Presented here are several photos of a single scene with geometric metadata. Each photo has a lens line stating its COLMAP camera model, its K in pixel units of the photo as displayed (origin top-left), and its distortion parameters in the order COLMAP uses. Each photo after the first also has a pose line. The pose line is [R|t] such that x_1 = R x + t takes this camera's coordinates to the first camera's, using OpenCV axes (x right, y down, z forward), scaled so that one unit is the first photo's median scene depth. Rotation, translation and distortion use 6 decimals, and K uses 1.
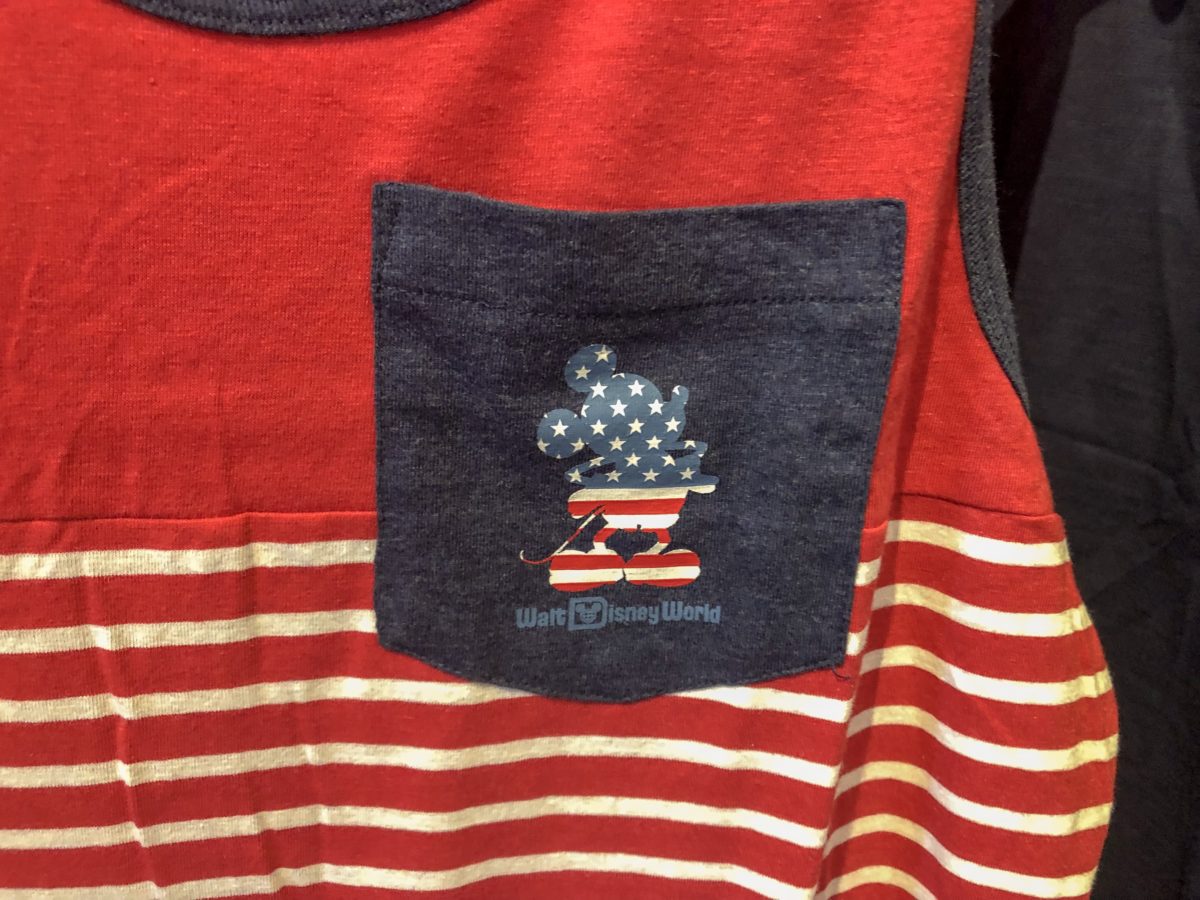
lens RADIAL K [[977.0, 0, 600.0], [0, 977.0, 450.0], [0, 0, 1]] dist [0.054972, -0.076044]
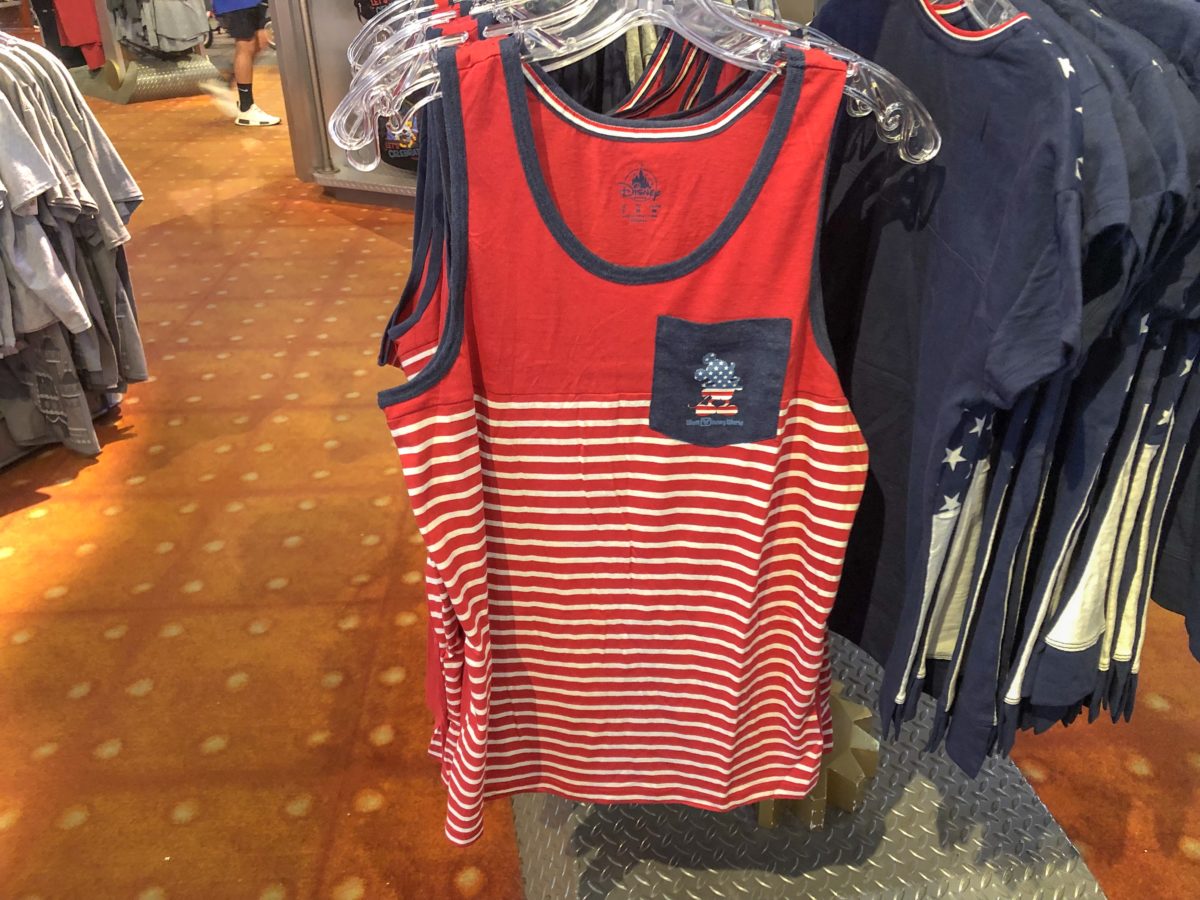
lens RADIAL K [[977.0, 0, 600.0], [0, 977.0, 450.0], [0, 0, 1]] dist [0.054972, -0.076044]
pose [[0.993759, 0.033821, -0.106299, -0.014561], [-0.015511, 0.985569, 0.168563, -0.354895], [0.110466, -0.165862, 0.979942, -2.764629]]
